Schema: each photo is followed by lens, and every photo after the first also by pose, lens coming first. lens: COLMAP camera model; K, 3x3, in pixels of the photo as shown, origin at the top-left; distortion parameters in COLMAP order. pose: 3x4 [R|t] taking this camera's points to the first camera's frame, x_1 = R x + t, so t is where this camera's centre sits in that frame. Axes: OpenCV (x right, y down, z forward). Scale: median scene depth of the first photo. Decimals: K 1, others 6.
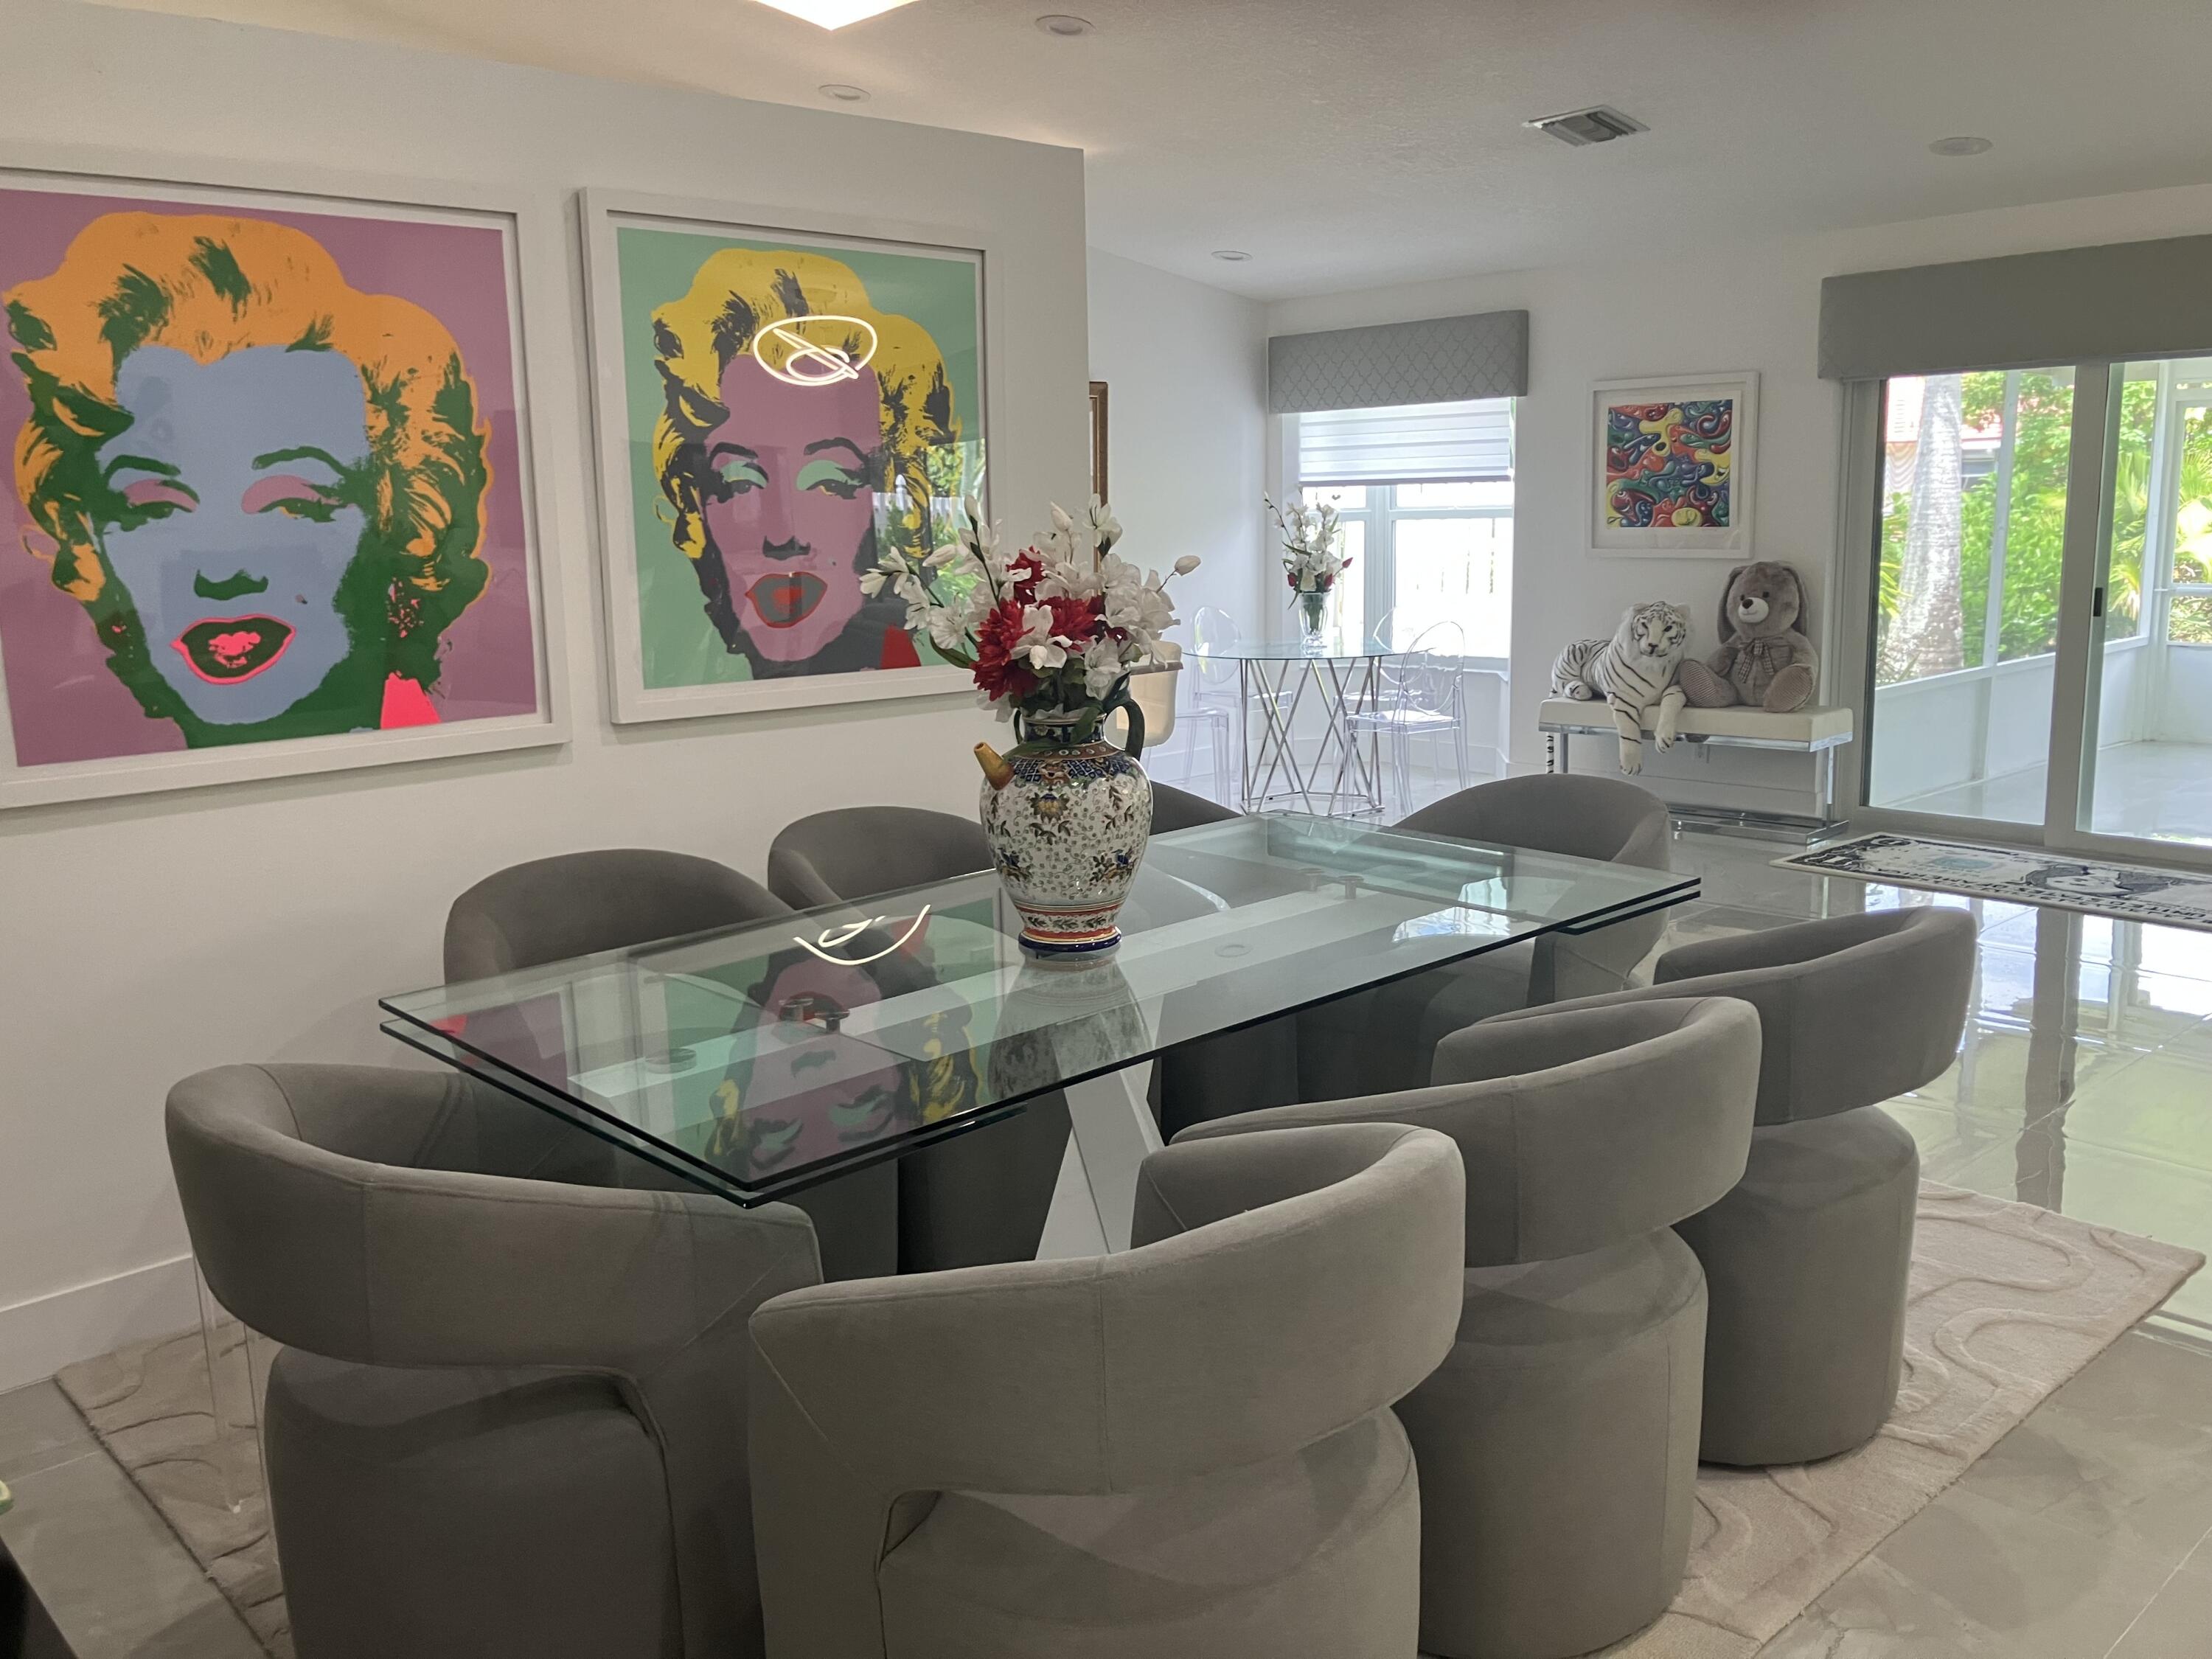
lens RADIAL K [[1801.8, 0, 1115.6], [0, 1801.8, 835.9], [0, 0, 1]] dist [0.010573, -0.013845]
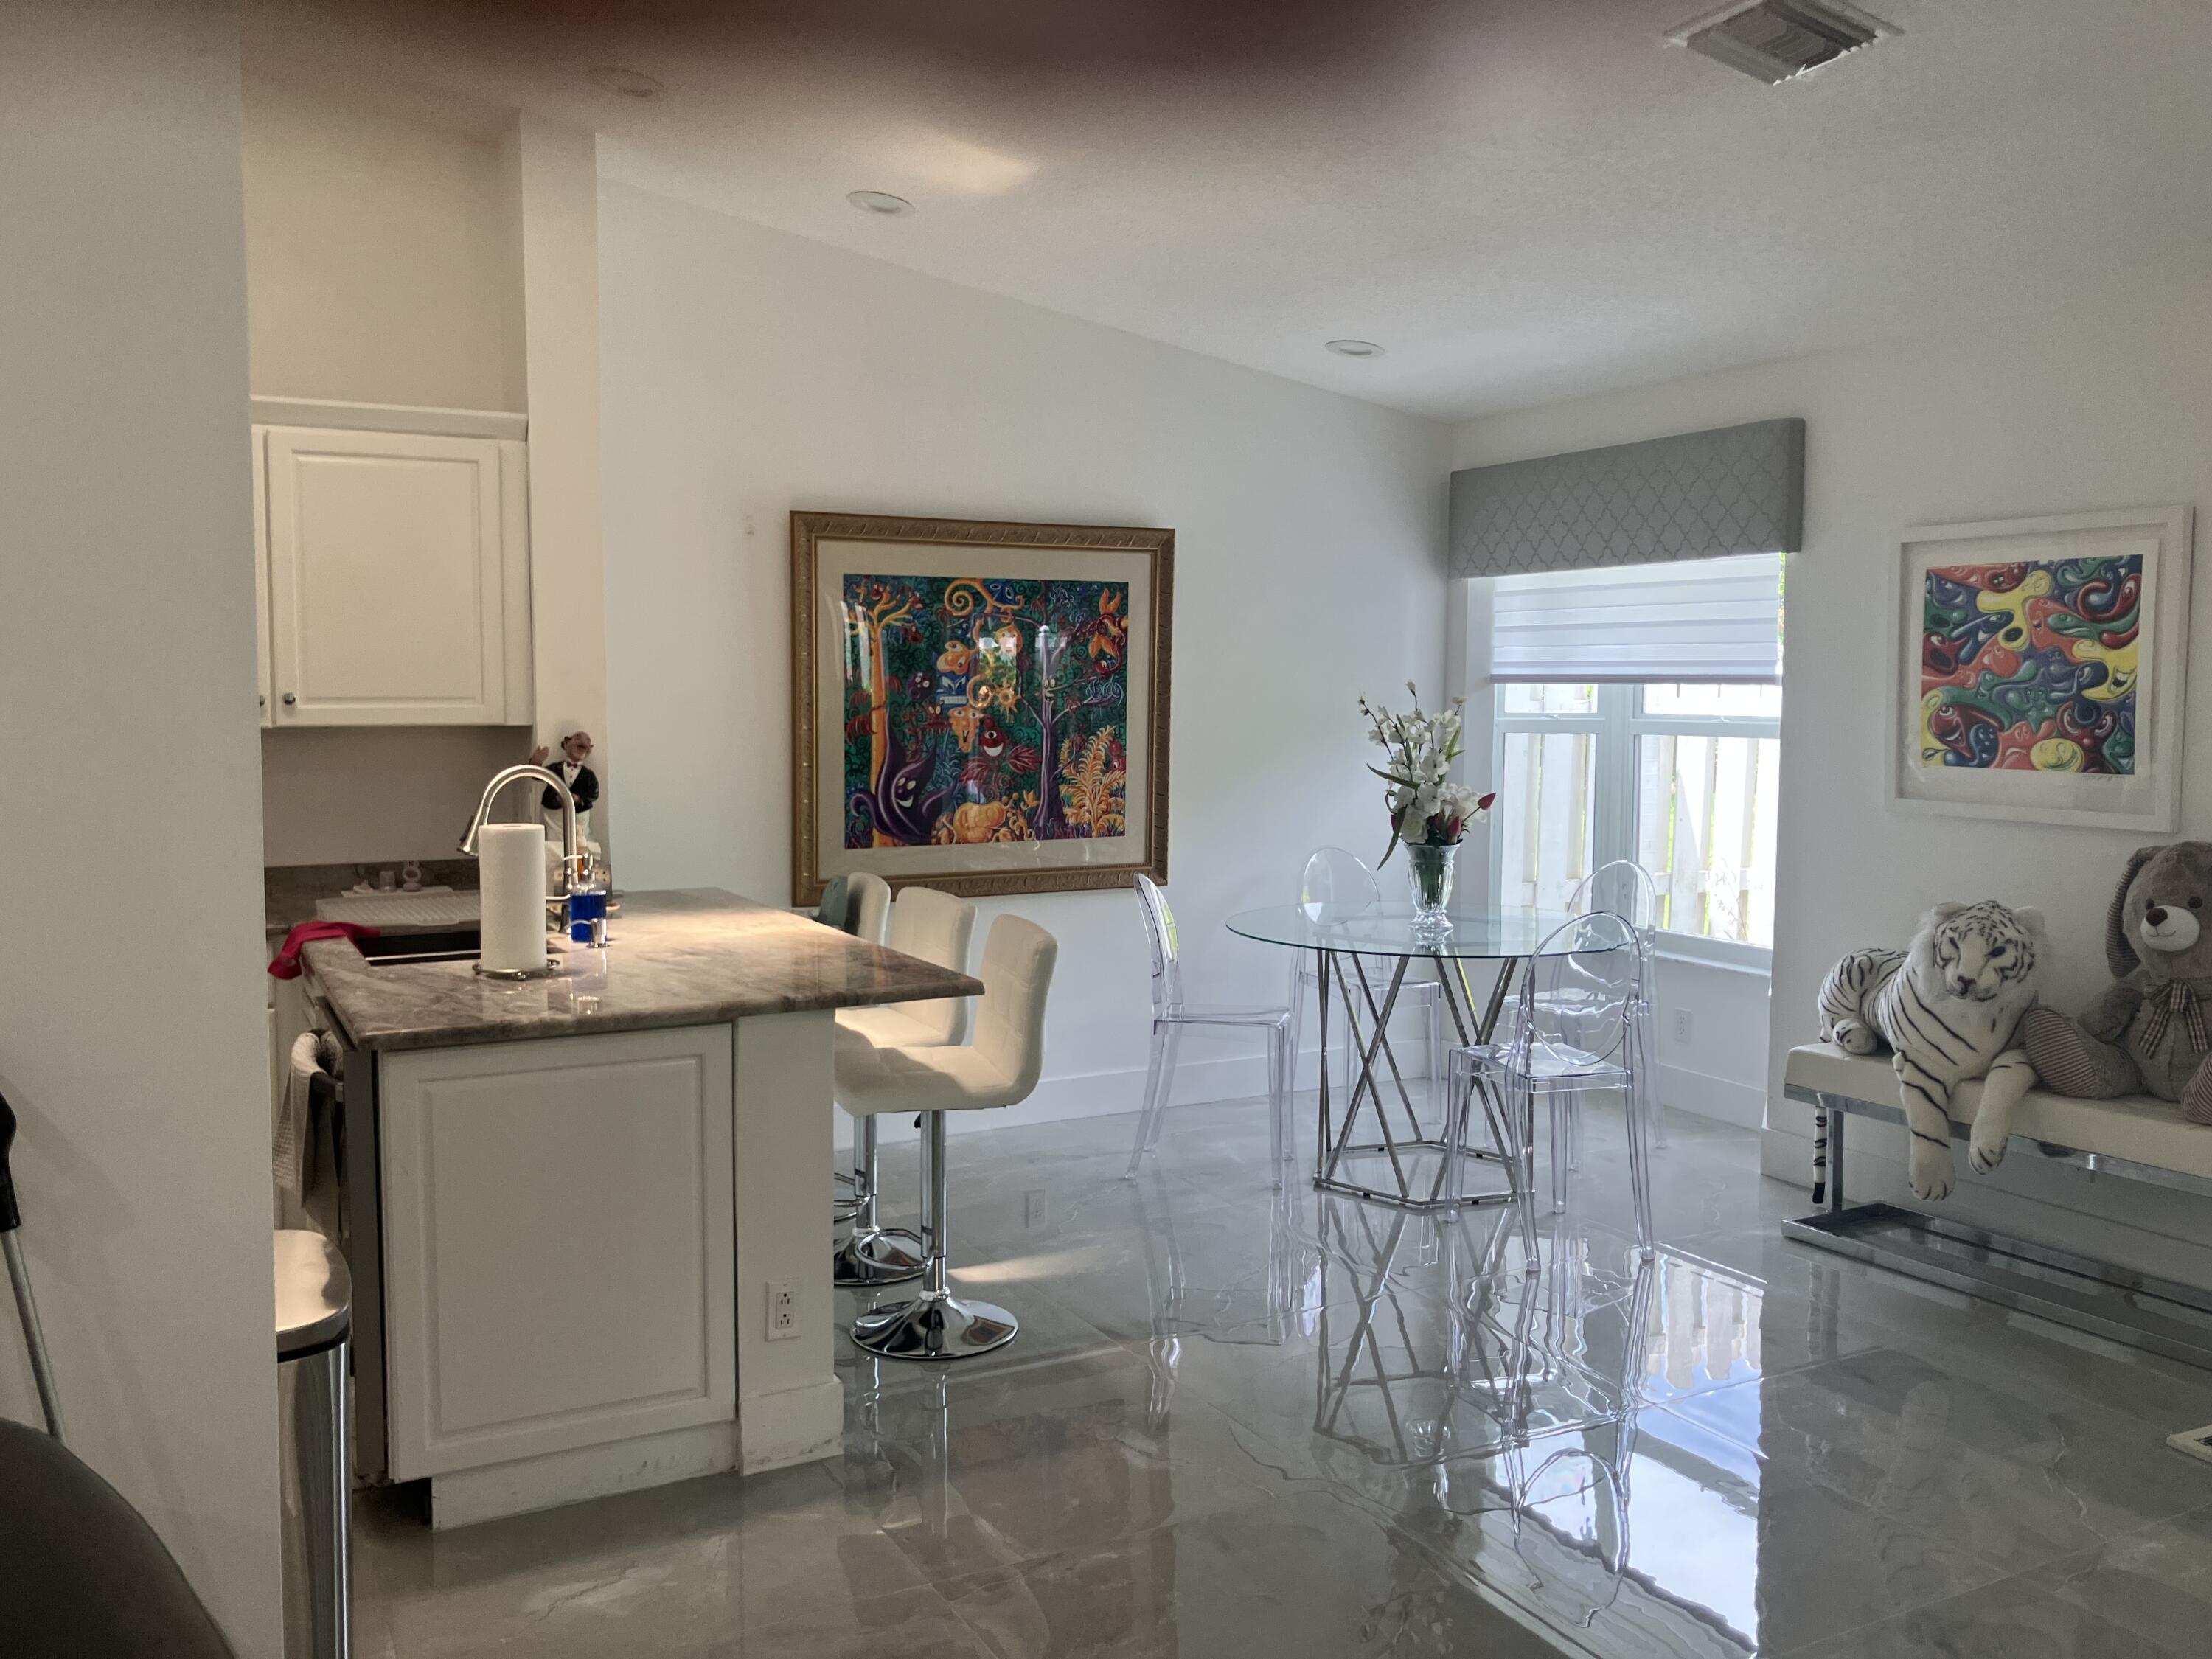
lens RADIAL K [[1801.8, 0, 1094.3], [0, 1801.8, 825.9], [0, 0, 1]] dist [0.010573, -0.013845]
pose [[0.961017, 0.051854, -0.271585, 0.177604], [-0.079618, 0.992550, -0.092224, -0.075779], [0.264779, 0.110252, 0.957986, 0.364138]]
